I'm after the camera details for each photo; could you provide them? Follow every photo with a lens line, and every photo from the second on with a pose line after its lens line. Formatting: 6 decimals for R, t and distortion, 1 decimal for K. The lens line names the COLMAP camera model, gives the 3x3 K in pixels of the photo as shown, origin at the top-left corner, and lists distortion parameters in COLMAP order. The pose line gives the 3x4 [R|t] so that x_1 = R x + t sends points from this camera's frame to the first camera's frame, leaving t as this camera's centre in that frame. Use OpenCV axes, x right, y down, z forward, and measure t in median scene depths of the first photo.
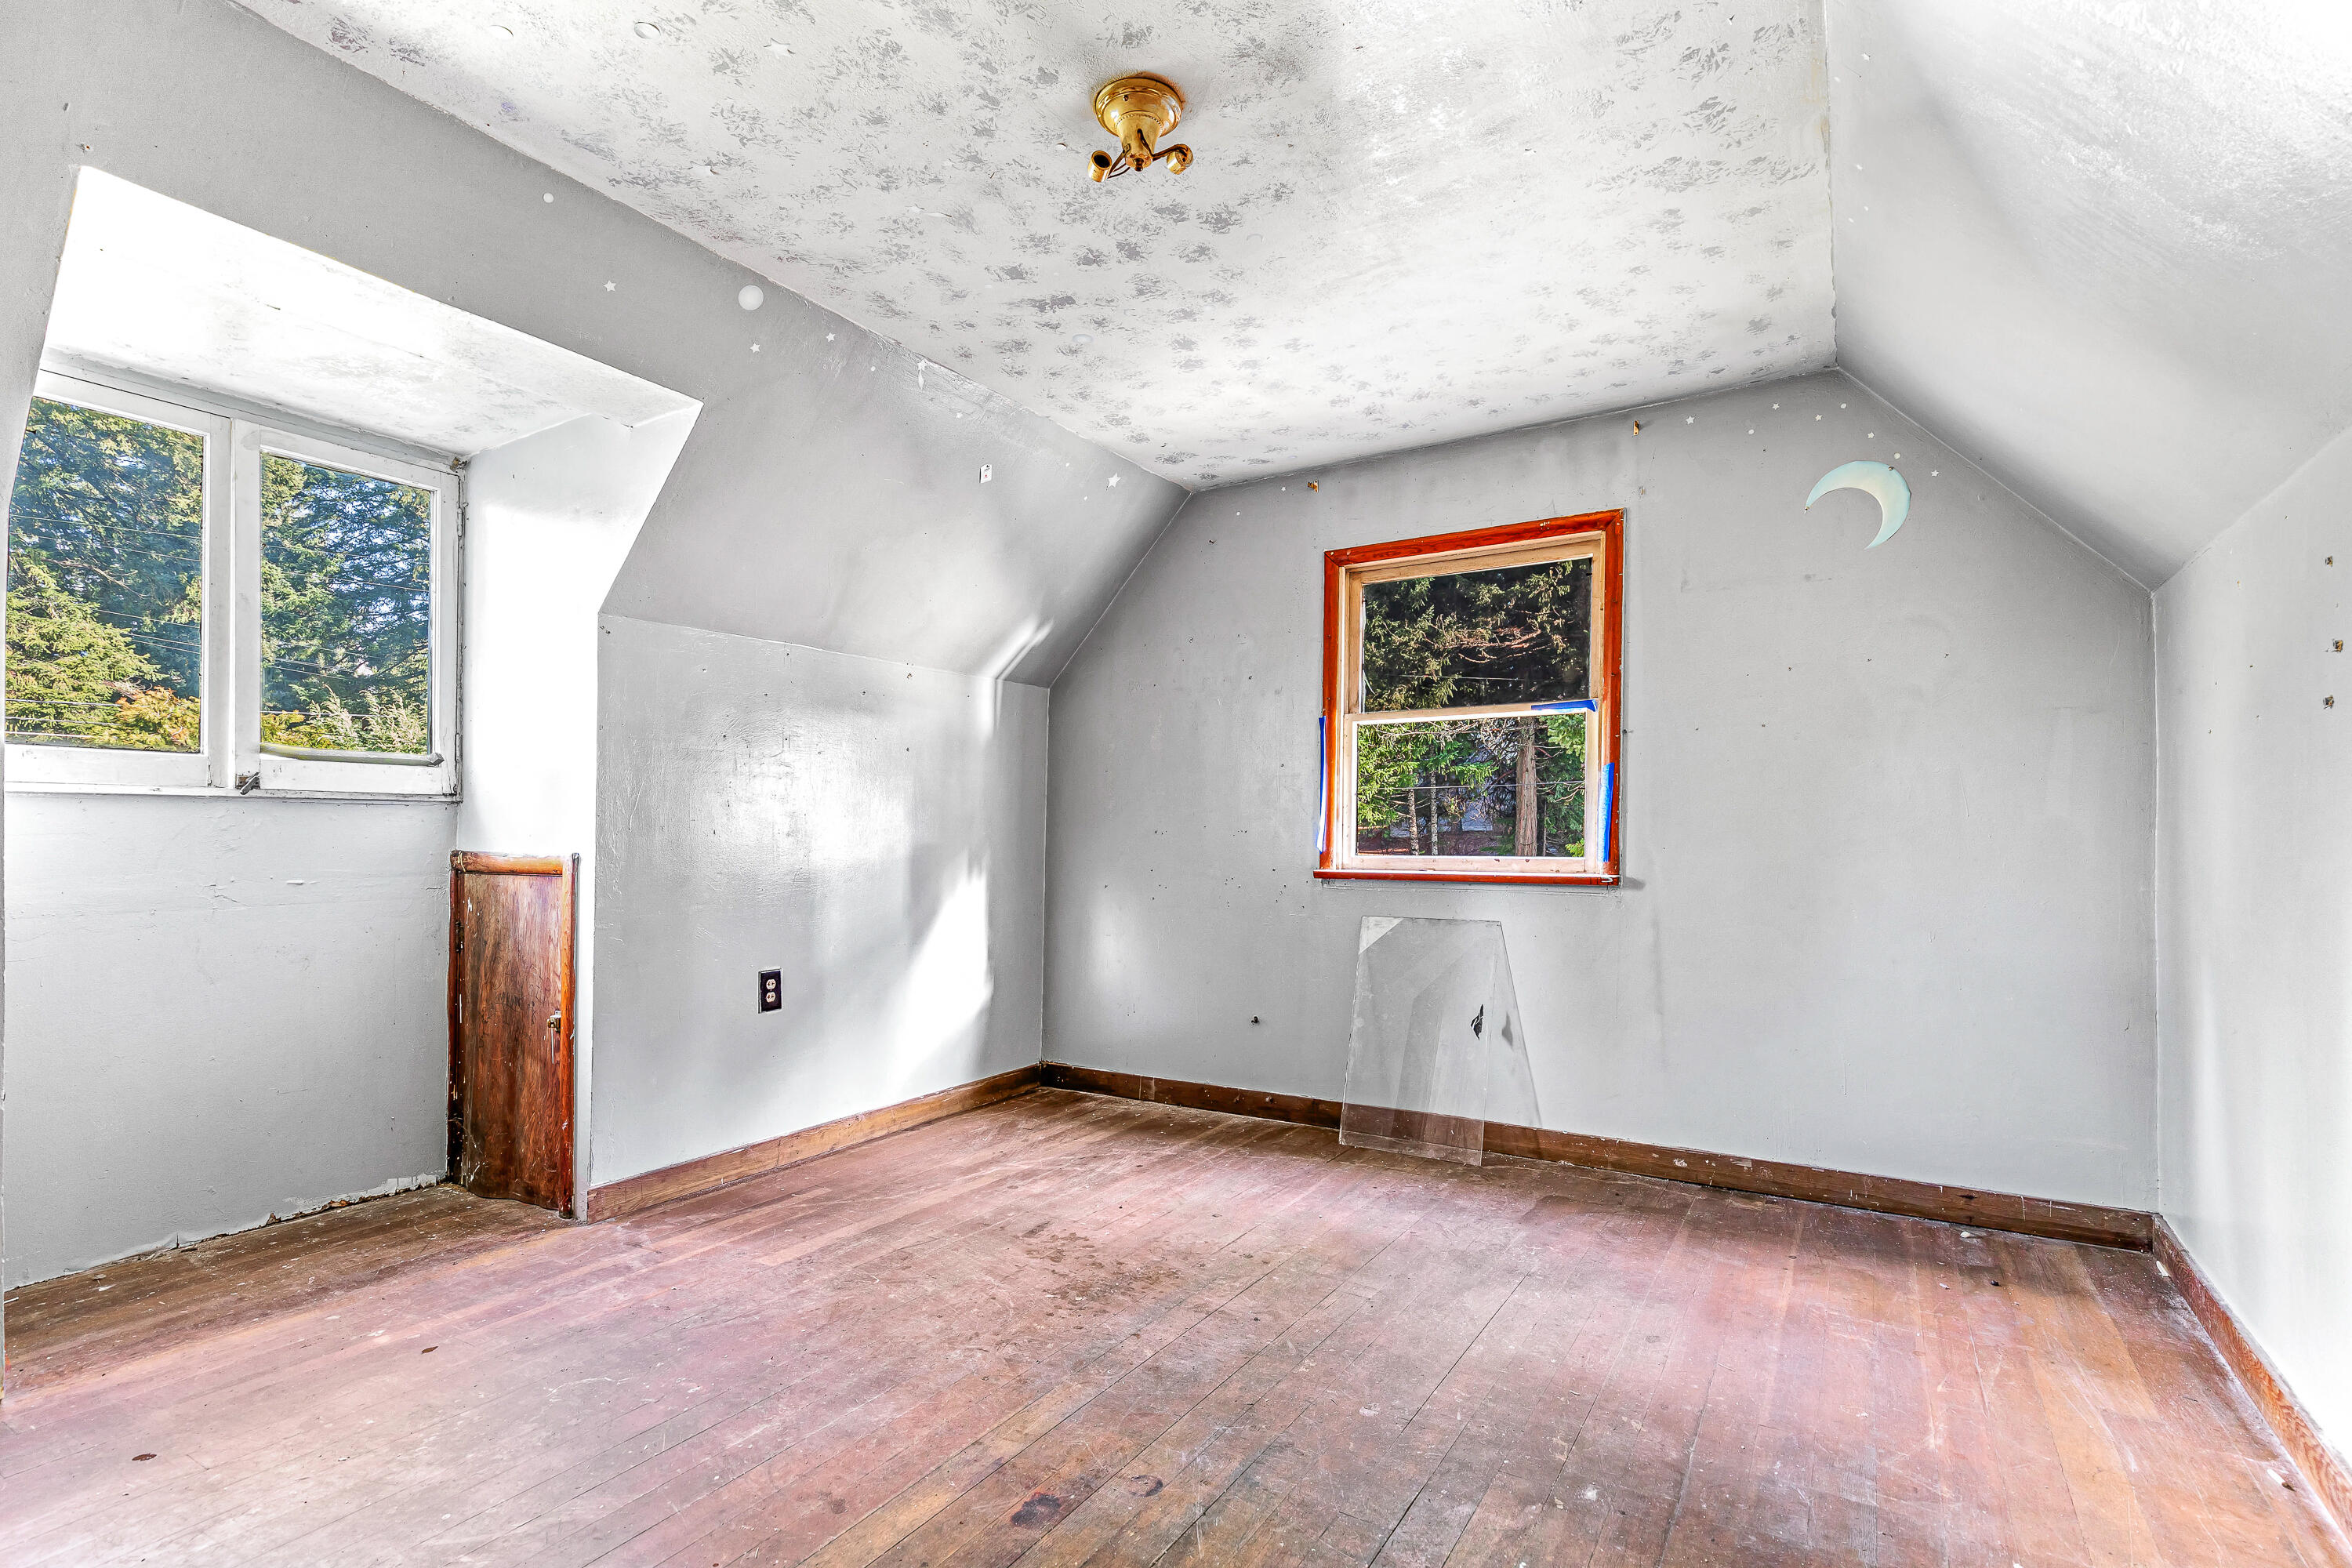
lens RADIAL K [[1088.7, 0, 1229.1], [0, 1088.7, 849.5], [0, 0, 1]] dist [0.011771, -0.000699]
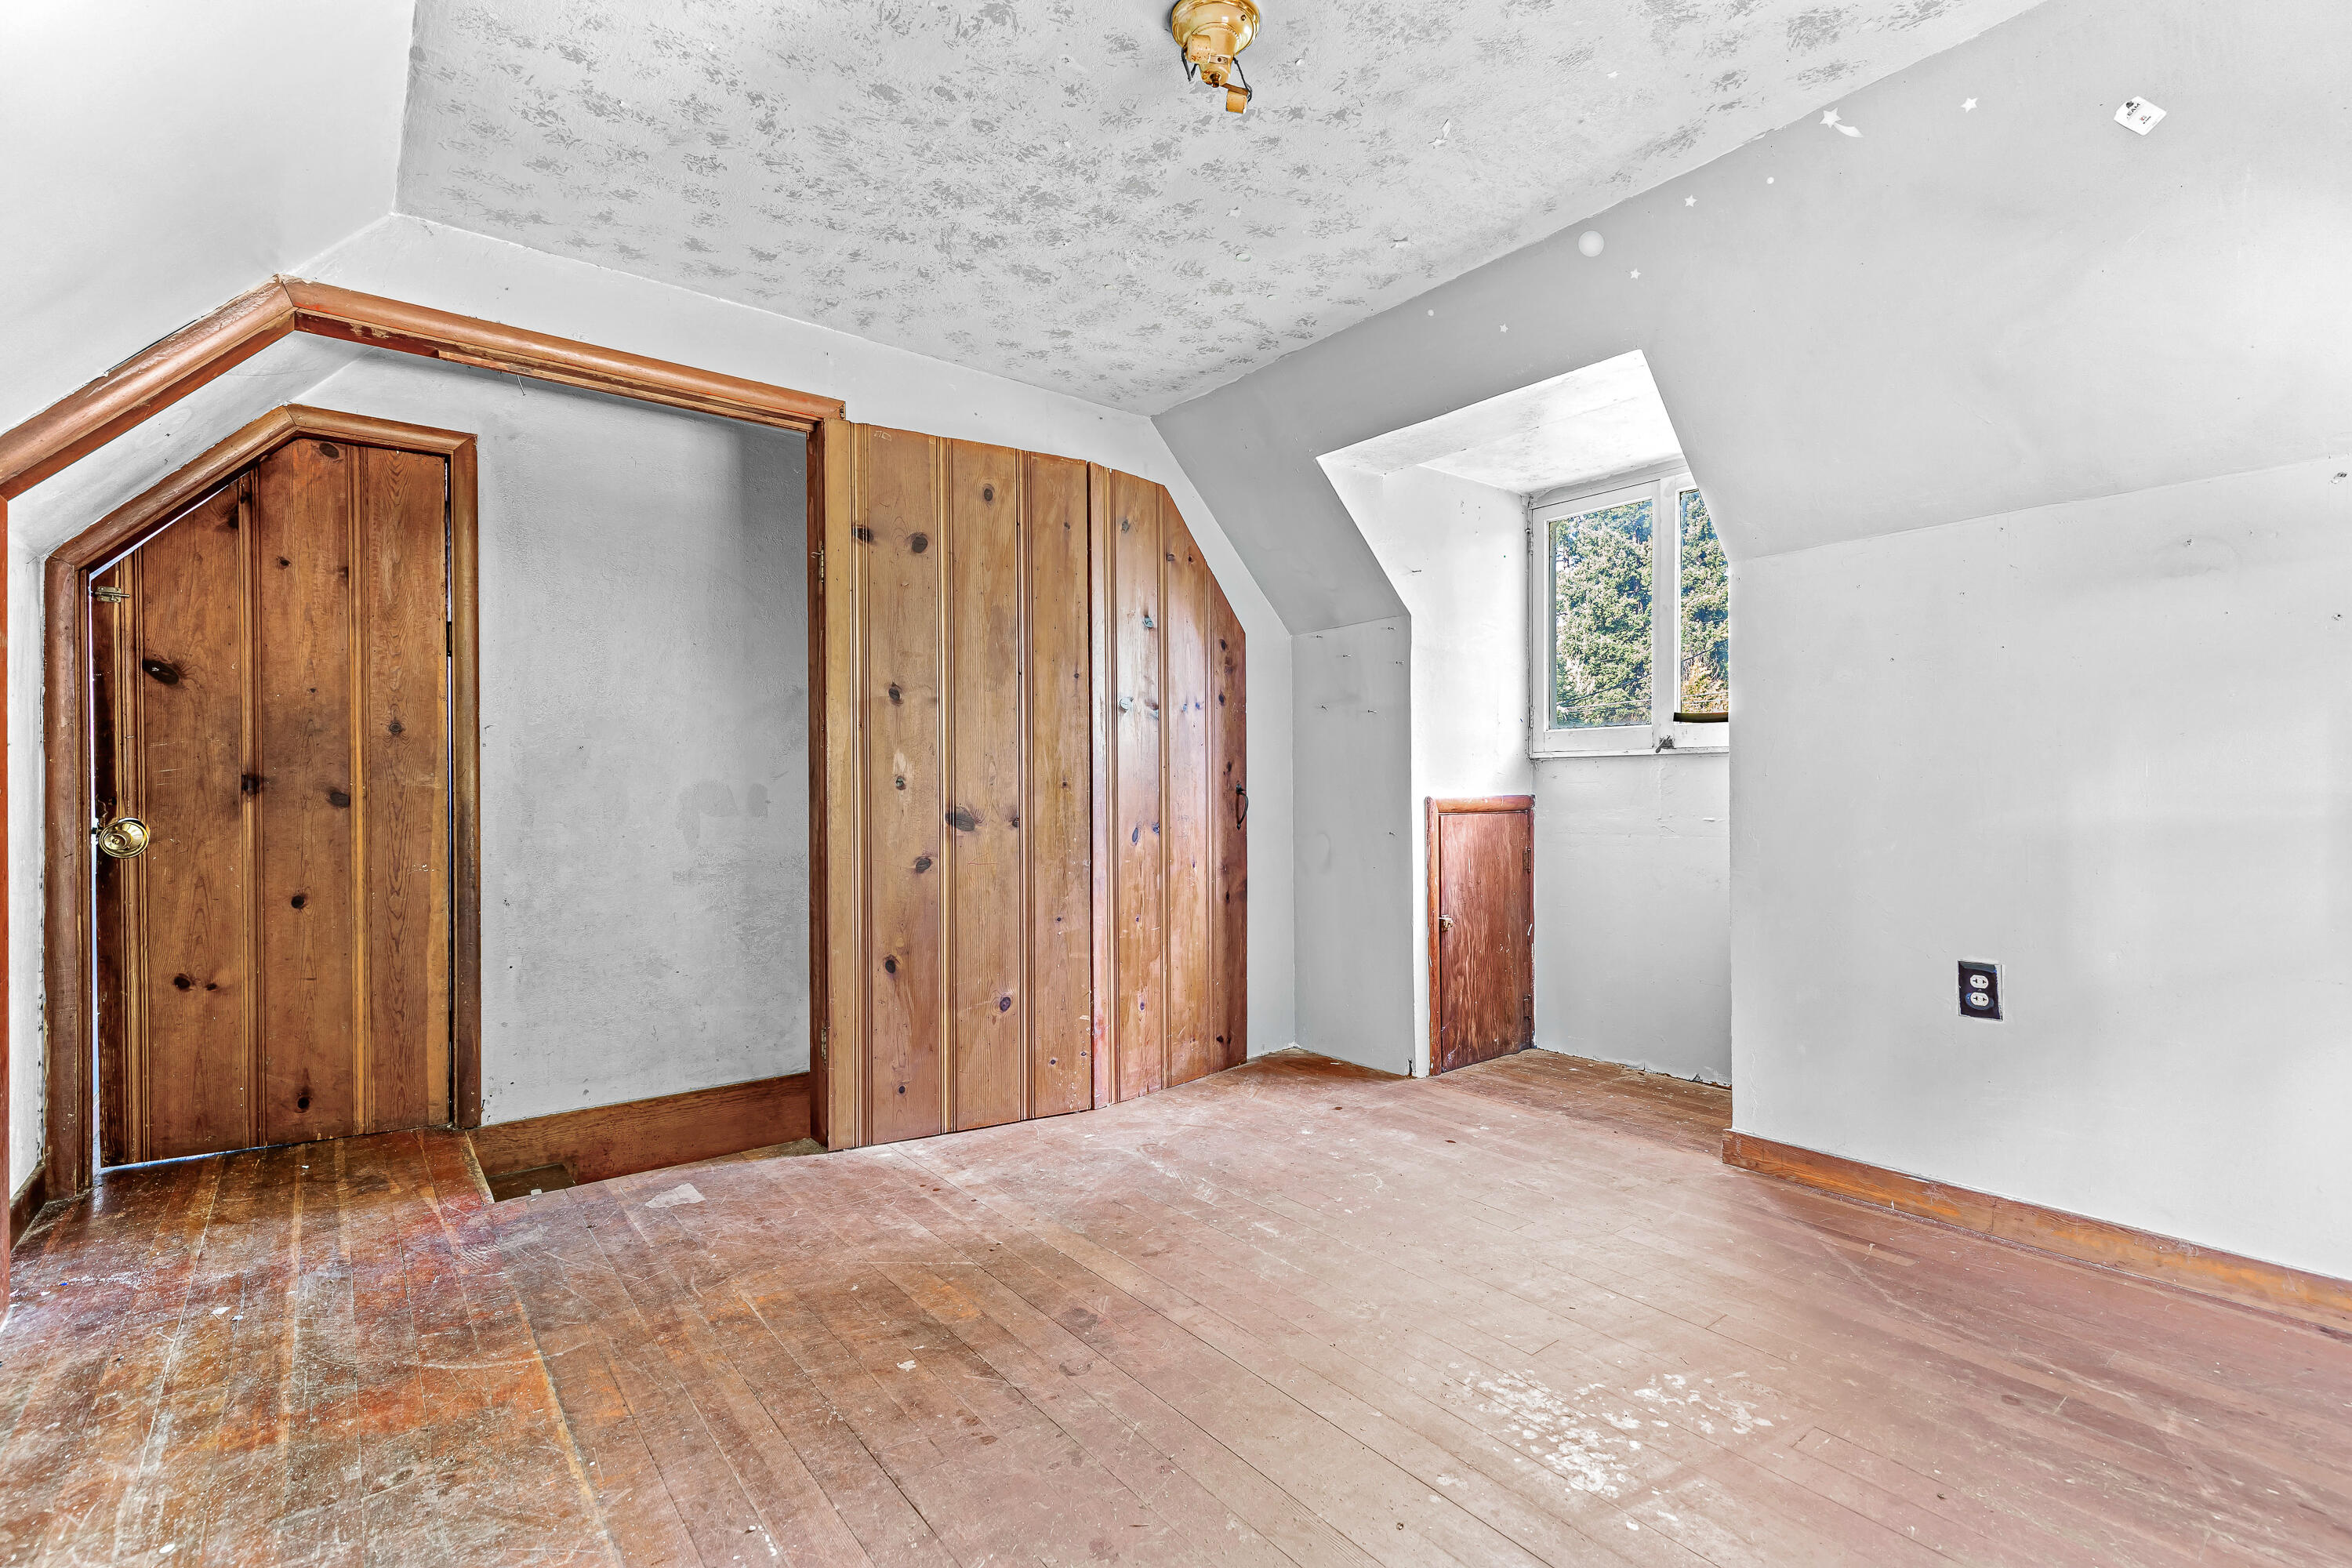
lens RADIAL K [[1088.7, 0, 1181.6], [0, 1088.7, 777.2], [0, 0, 1]] dist [0.011771, -0.000699]
pose [[-0.368478, -0.006144, -0.929616, 0.565635], [-0.007983, 0.999962, -0.003445, -0.009840], [0.929602, 0.006151, -0.368513, 0.926263]]
